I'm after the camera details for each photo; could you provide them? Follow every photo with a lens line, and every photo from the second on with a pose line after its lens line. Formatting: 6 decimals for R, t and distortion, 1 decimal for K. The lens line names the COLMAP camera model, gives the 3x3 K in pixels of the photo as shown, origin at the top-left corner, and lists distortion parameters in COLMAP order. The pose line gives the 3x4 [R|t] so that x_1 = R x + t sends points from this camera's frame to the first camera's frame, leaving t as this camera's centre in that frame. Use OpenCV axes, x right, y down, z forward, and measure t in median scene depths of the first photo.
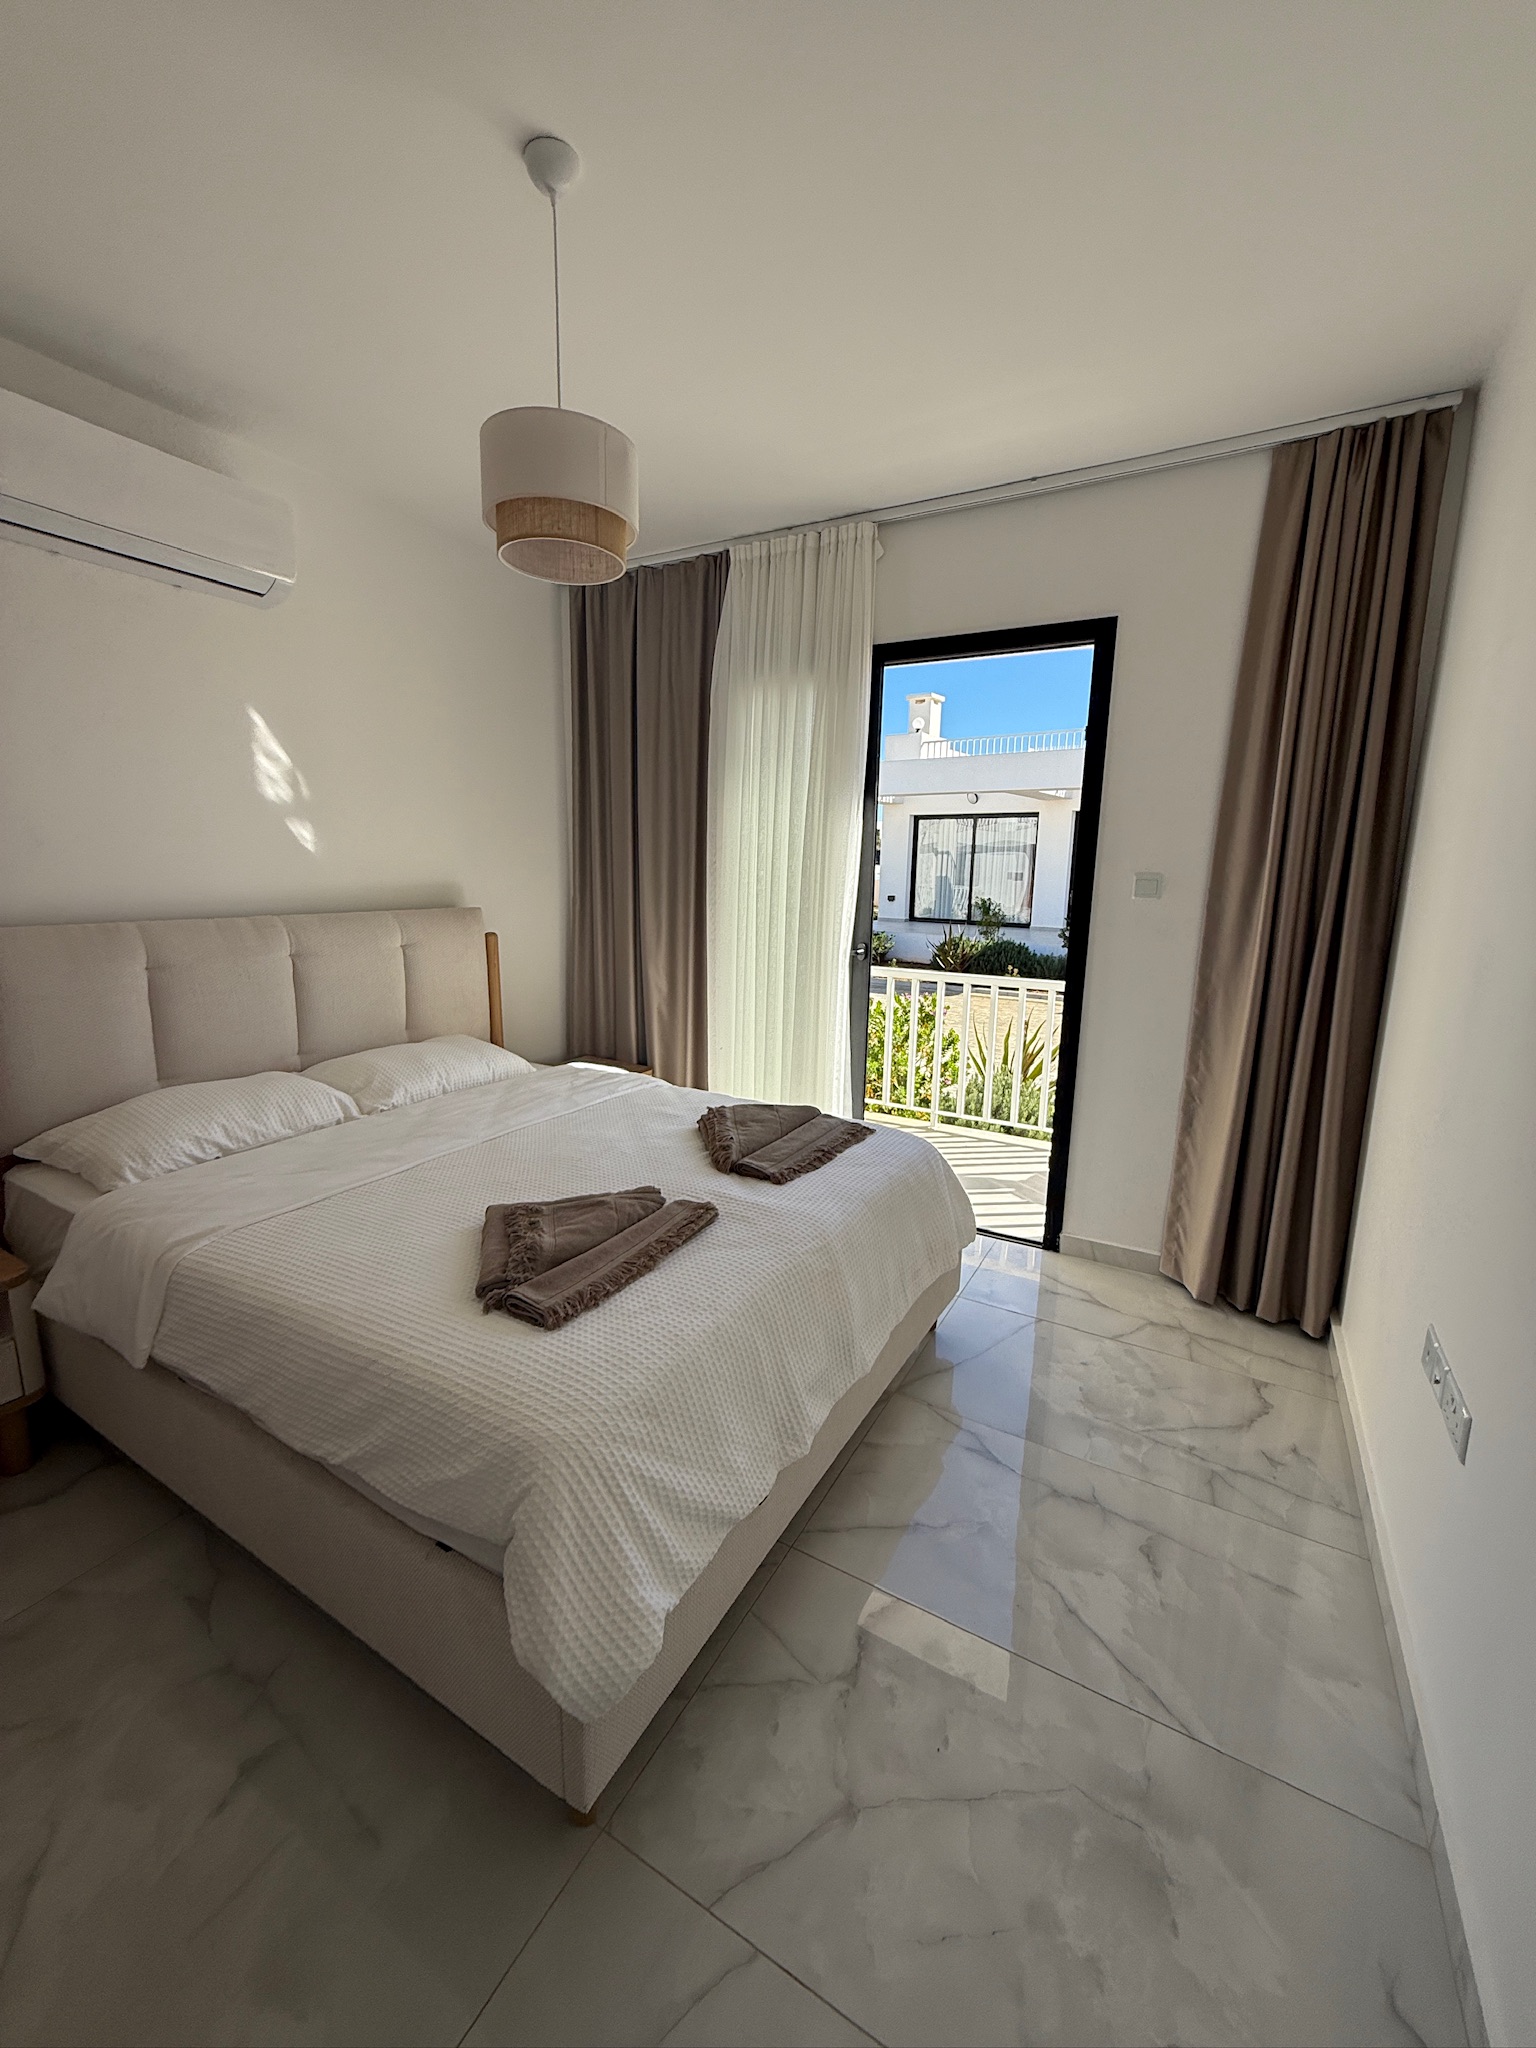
lens RADIAL K [[818.0, 0, 757.5], [0, 818.0, 1020.1], [0, 0, 1]] dist [0.001473, 0.000340]
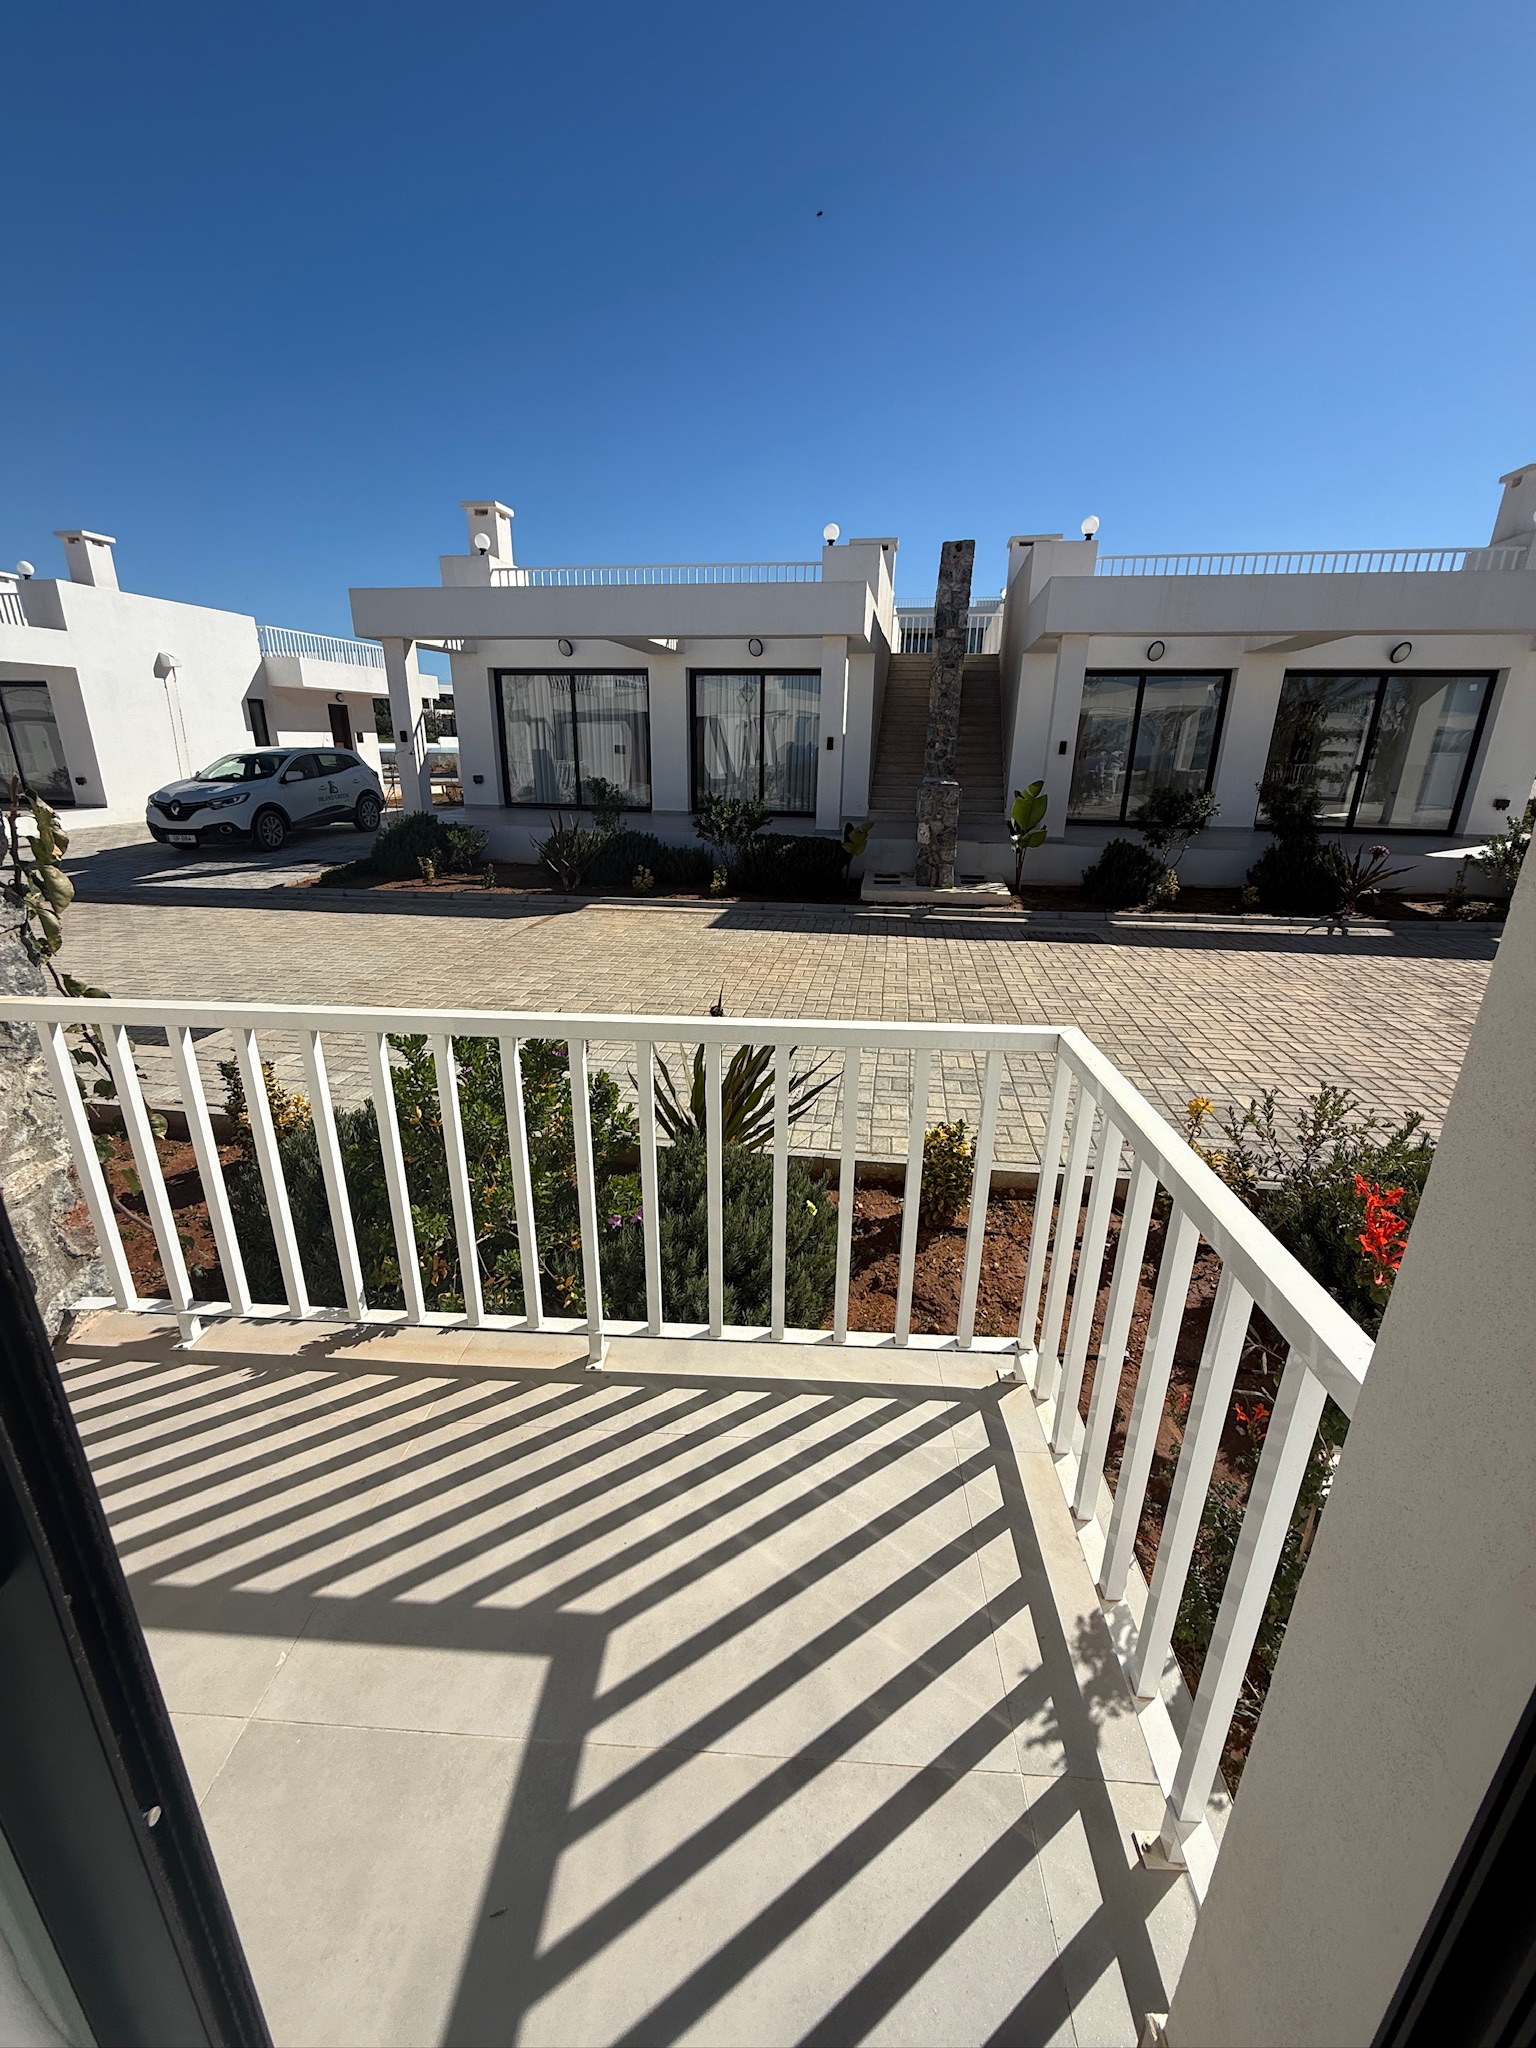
lens RADIAL K [[818.0, 0, 757.5], [0, 818.0, 1020.1], [0, 0, 1]] dist [0.001473, 0.000340]
pose [[0.893120, -0.149264, 0.424332, 0.141791], [0.085888, 0.982571, 0.164856, -0.113918], [-0.441544, -0.110791, 0.890373, 0.637764]]
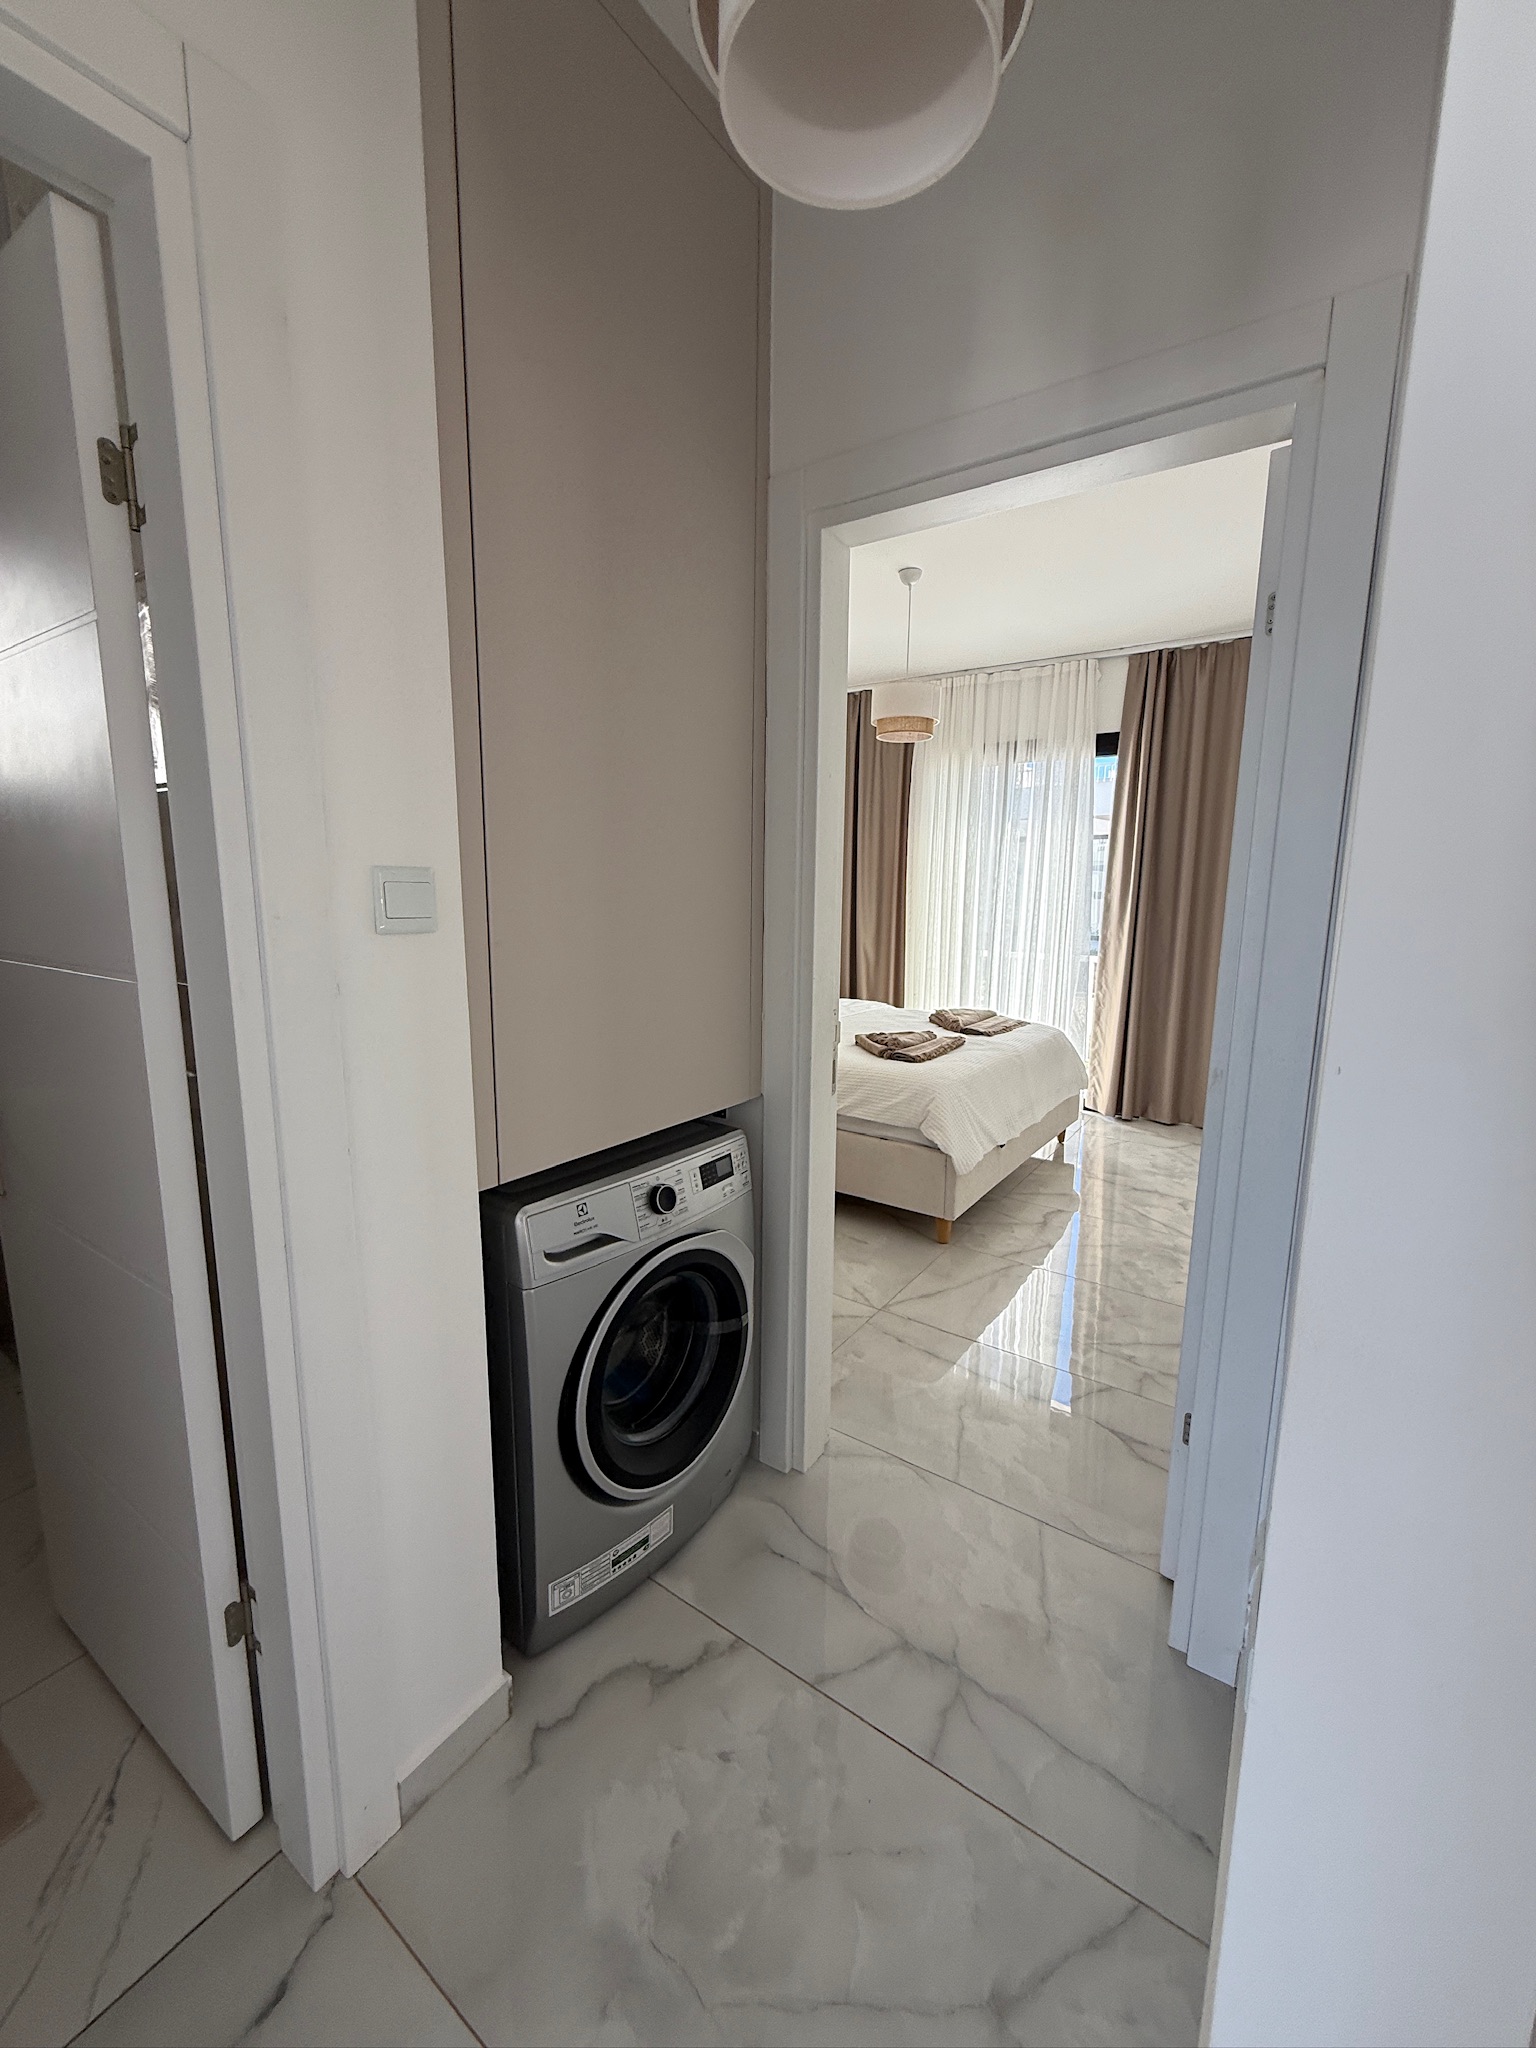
lens RADIAL K [[818.0, 0, 757.5], [0, 818.0, 1020.1], [0, 0, 1]] dist [0.001473, 0.000340]
pose [[0.996186, 0.006359, -0.087019, -0.335720], [-0.008632, 0.999631, -0.025768, 0.207626], [0.086823, 0.026421, 0.995873, -0.944326]]
